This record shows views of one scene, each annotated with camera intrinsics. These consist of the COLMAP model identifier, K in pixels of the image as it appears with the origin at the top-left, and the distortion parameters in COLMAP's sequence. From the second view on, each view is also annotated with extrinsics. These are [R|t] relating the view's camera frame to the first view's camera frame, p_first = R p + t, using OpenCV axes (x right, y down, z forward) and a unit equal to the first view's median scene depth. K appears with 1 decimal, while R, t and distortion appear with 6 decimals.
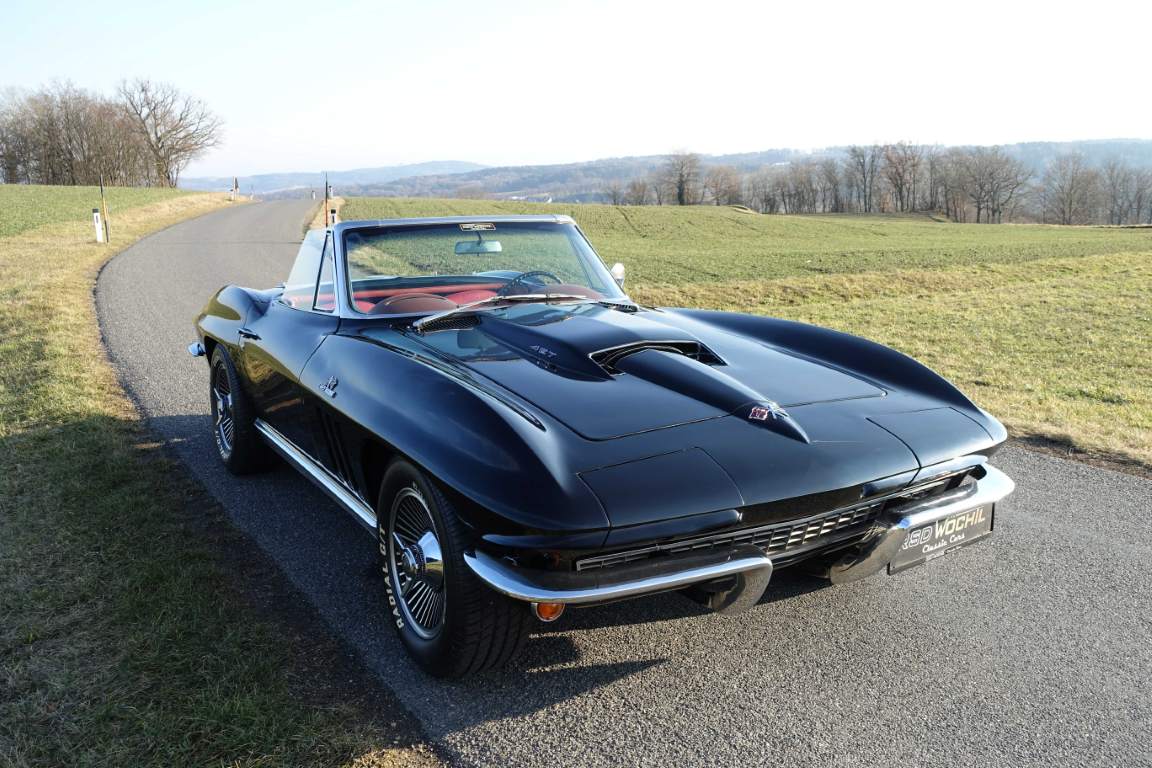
lens RADIAL K [[1036.4, 0, 566.1], [0, 1036.4, 385.4], [0, 0, 1]] dist [0.008851, -0.003109]
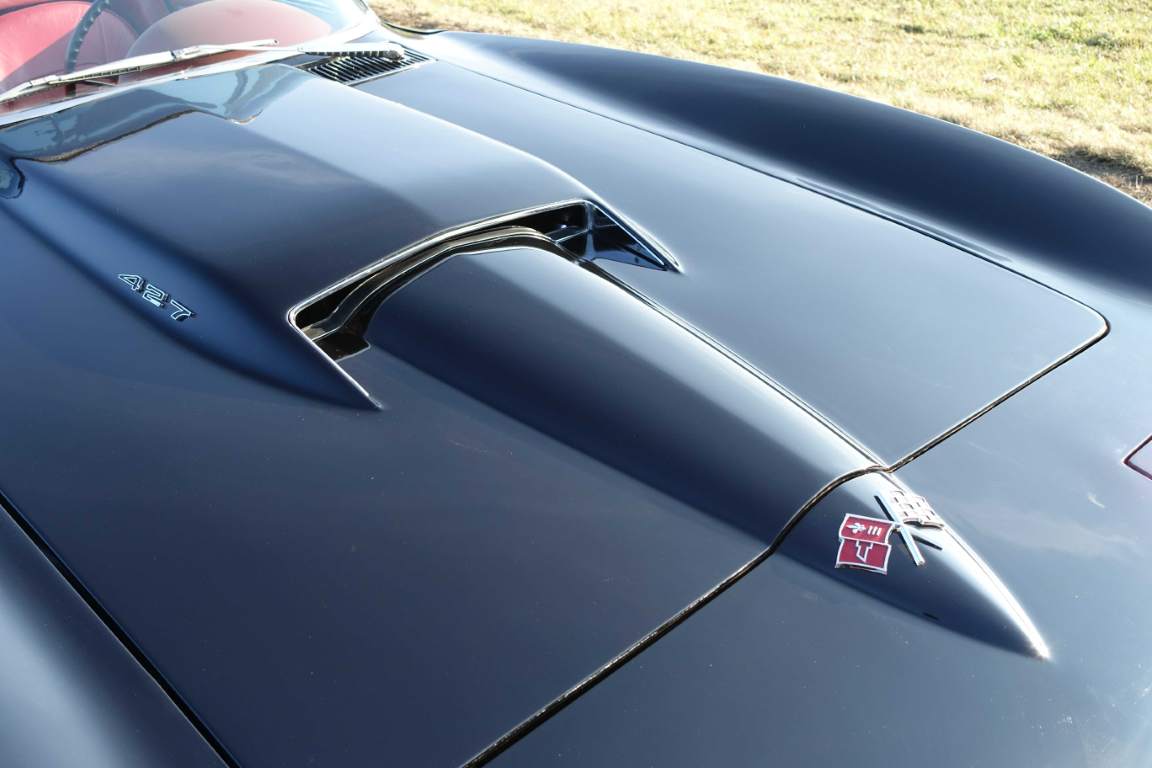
lens RADIAL K [[1287.3, 0, 576.0], [0, 1287.3, 384.0], [0, 0, 1]] dist [-0.017206, 0.012593]
pose [[0.974828, -0.142679, 0.171328, 0.028555], [0.088983, 0.953548, 0.287798, -0.089548], [-0.204432, -0.265308, 0.942242, 0.435500]]
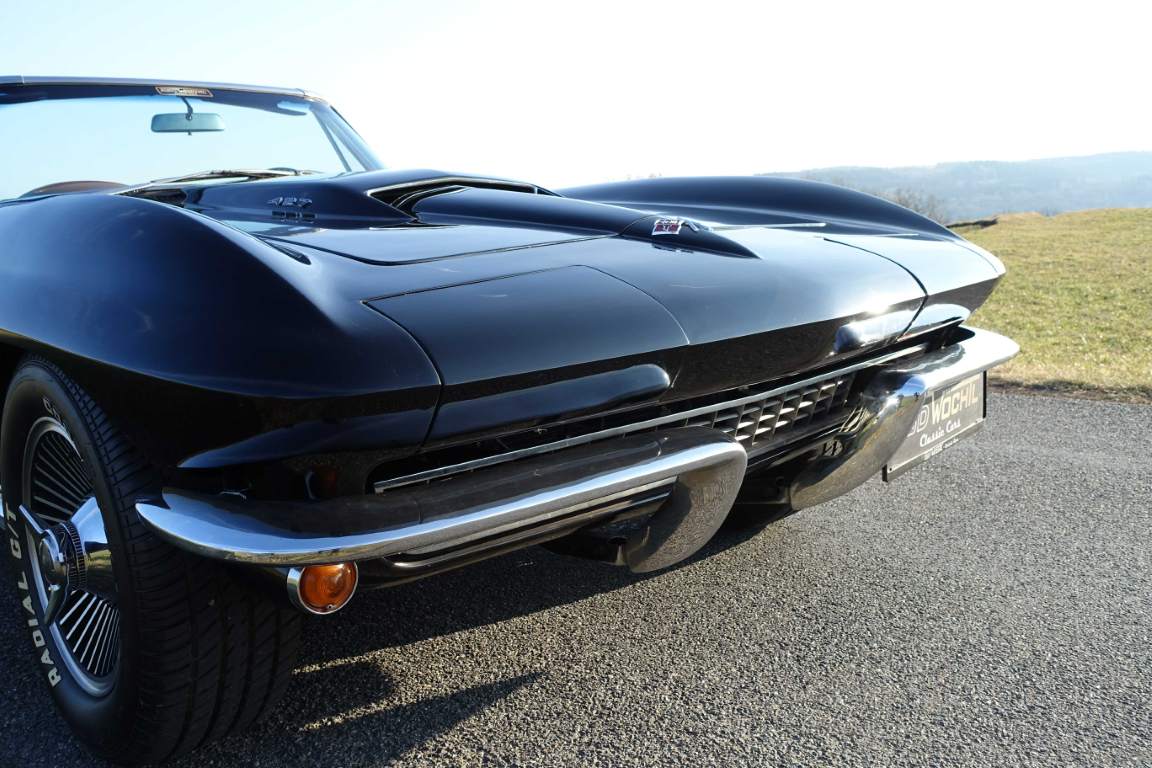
lens RADIAL K [[1040.2, 0, 576.0], [0, 1040.2, 384.0], [0, 0, 1]] dist [0.002296, 0.002856]
pose [[0.972150, -0.082975, 0.219180, -0.000785], [0.091837, 0.995306, -0.030538, 0.084188], [-0.215617, 0.049816, 0.975207, 0.285735]]
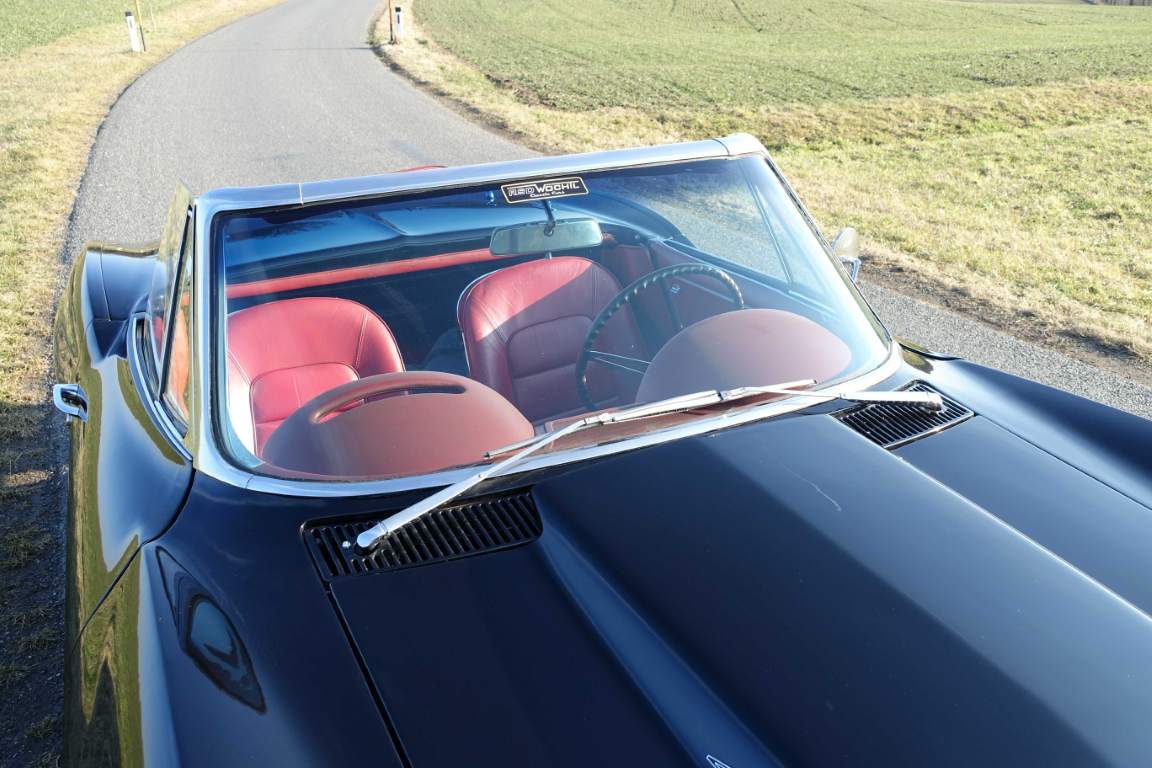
lens RADIAL K [[1080.8, 0, 576.0], [0, 1080.8, 384.0], [0, 0, 1]] dist [-0.006771, -0.011714]
pose [[0.996926, 0.013143, -0.077238, -0.038441], [0.000891, 0.983863, 0.178921, -0.154529], [0.078343, -0.178440, 0.980827, 0.561288]]
